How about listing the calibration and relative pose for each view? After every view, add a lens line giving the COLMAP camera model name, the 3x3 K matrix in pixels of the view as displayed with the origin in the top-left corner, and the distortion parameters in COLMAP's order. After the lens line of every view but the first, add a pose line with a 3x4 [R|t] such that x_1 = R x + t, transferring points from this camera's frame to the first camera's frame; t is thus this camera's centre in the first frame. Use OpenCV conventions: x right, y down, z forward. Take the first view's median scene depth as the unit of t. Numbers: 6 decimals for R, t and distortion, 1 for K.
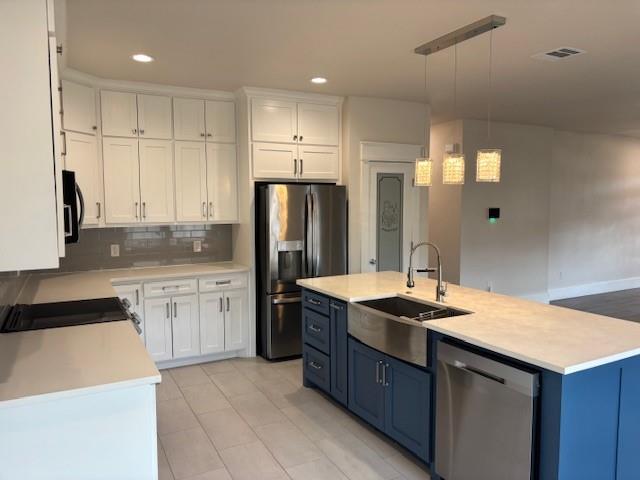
lens RADIAL K [[489.1, 0, 320.0], [0, 489.1, 240.0], [0, 0, 1]] dist [0.009989, -0.009909]
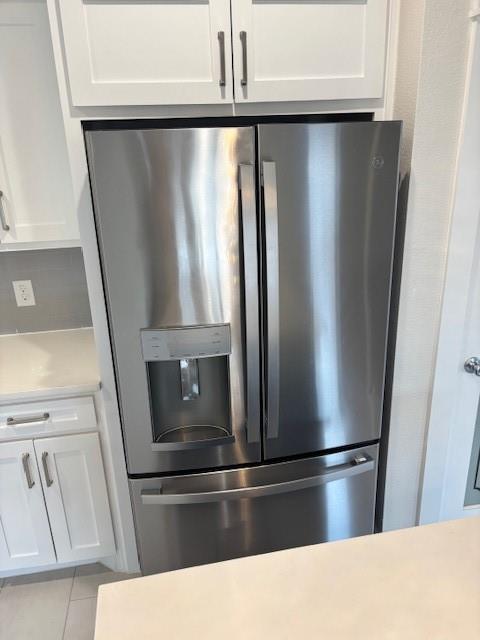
lens RADIAL K [[495.9, 0, 218.6], [0, 495.9, 333.7], [0, 0, 1]] dist [0.010200, 0.002402]
pose [[0.942725, 0.080044, -0.323826, 0.052906], [0.014683, 0.959884, 0.280011, -0.072850], [0.333249, -0.268728, 0.903731, 0.649006]]
